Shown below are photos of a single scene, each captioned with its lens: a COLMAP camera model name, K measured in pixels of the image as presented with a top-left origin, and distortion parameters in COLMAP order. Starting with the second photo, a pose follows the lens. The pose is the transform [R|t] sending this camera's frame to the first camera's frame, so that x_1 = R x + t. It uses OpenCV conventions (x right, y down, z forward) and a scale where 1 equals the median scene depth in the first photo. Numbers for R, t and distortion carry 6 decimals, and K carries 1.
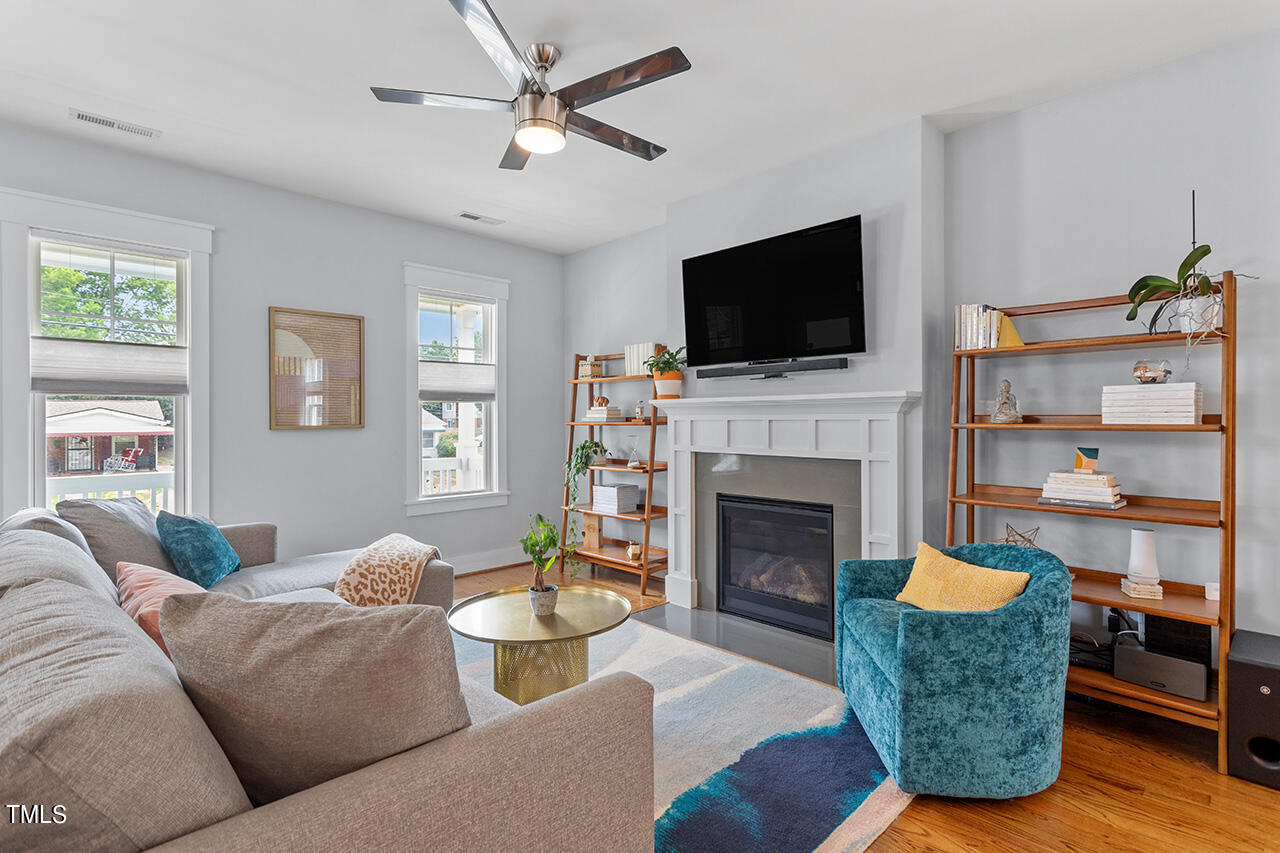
lens RADIAL K [[618.9, 0, 644.5], [0, 618.9, 419.5], [0, 0, 1]] dist [0.003950, 0.000607]
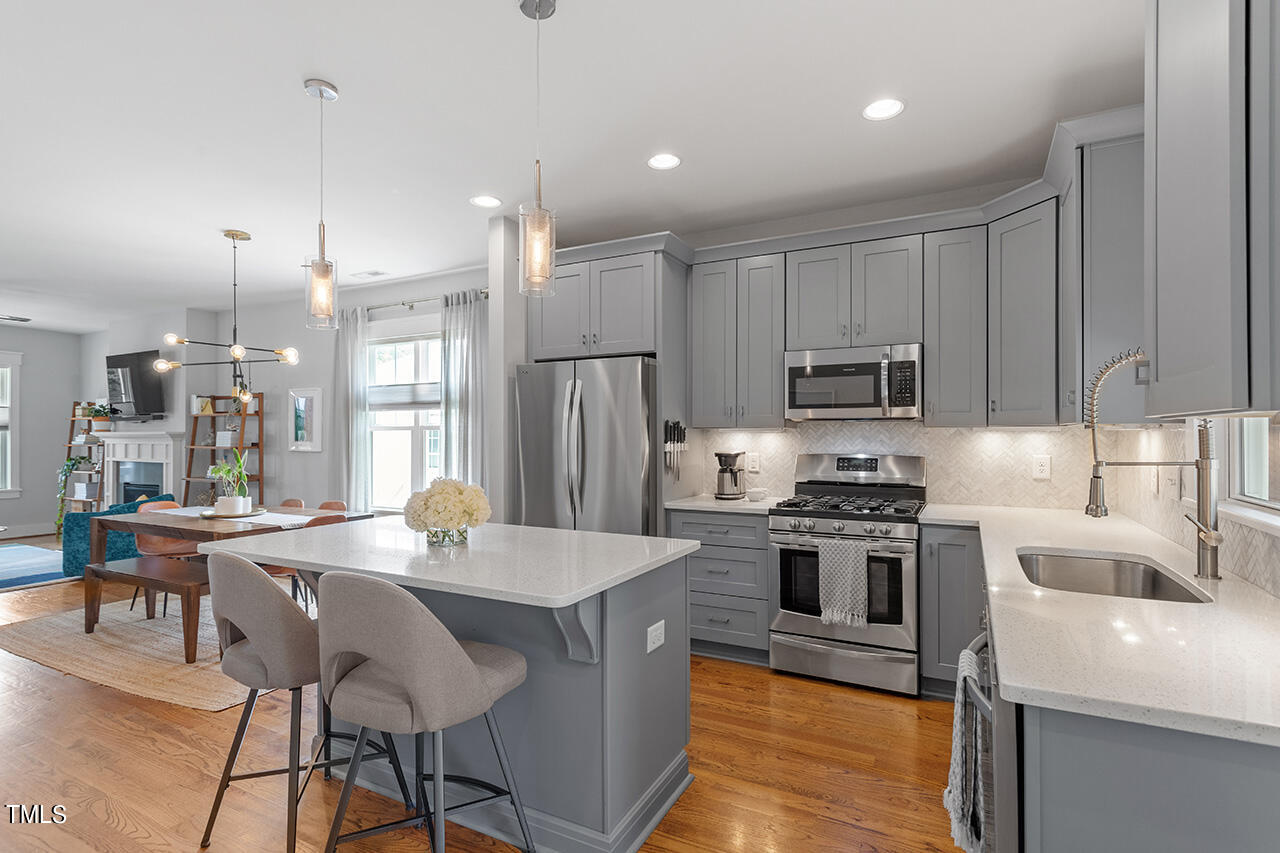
lens RADIAL K [[618.9, 0, 642.7], [0, 618.9, 434.2], [0, 0, 1]] dist [0.003950, 0.000607]
pose [[0.950129, 0.002333, 0.311849, 1.003666], [-0.000994, 0.999990, -0.004455, -0.020233], [-0.311856, 0.003923, 0.950121, -1.246953]]
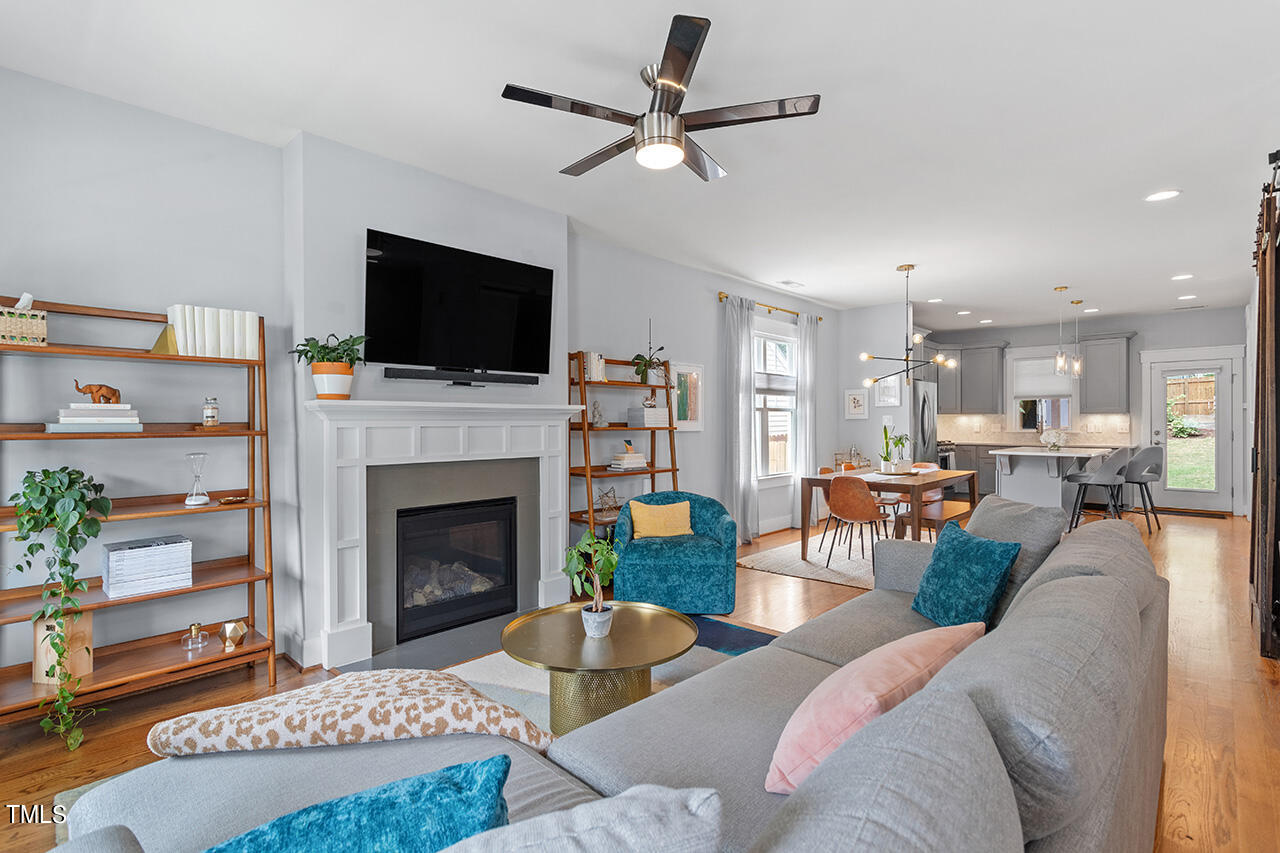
lens RADIAL K [[618.9, 0, 639.9], [0, 618.9, 429.0], [0, 0, 1]] dist [0.003950, 0.000607]
pose [[-0.038587, -0.007166, 0.999230, -0.774713], [0.006516, 0.999951, 0.007423, -0.000217], [-0.999234, 0.006798, -0.038539, 0.691642]]
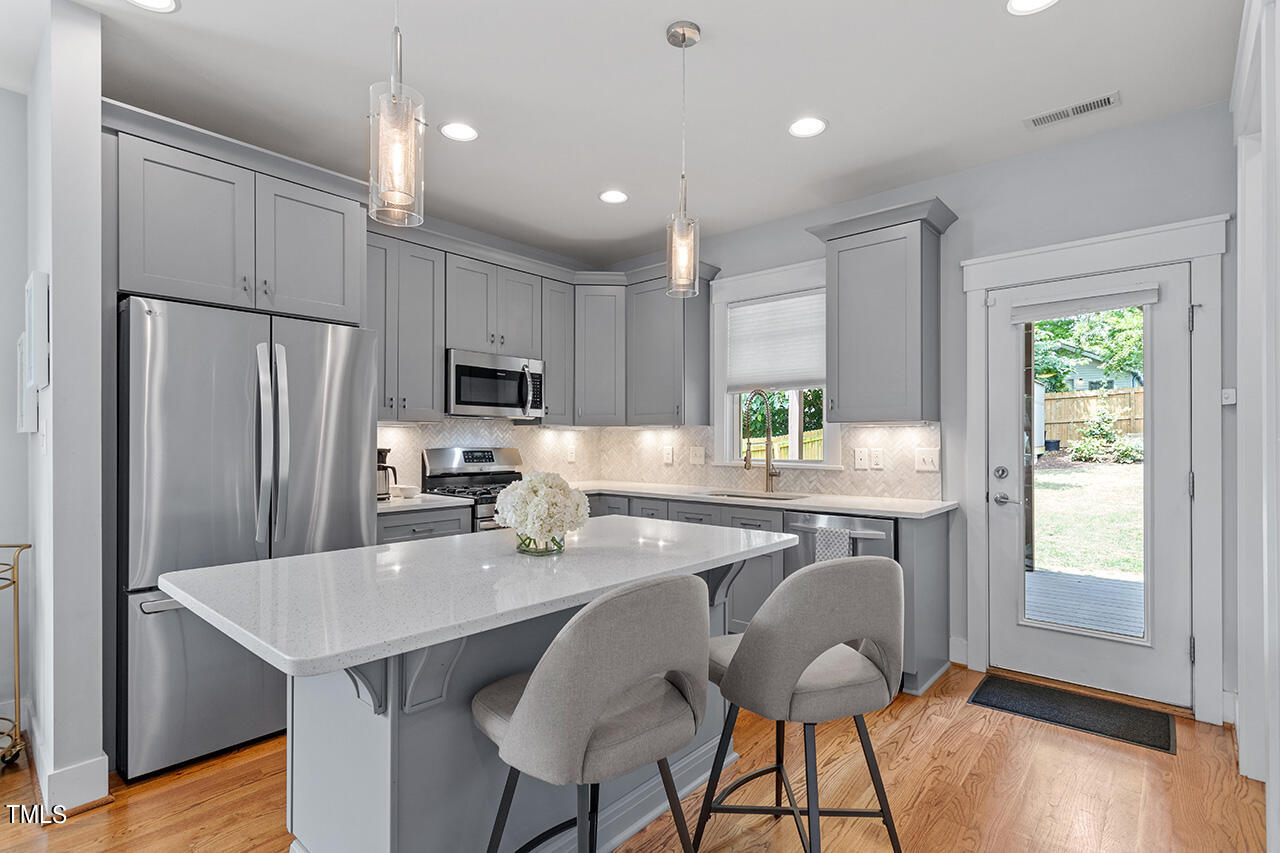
lens RADIAL K [[618.9, 0, 643.4], [0, 618.9, 432.6], [0, 0, 1]] dist [0.003950, 0.000607]
pose [[-0.082850, 0.015665, 0.996439, 0.427375], [0.000892, 0.999877, -0.015645, 0.000026], [-0.996562, -0.000408, -0.082854, -0.536738]]
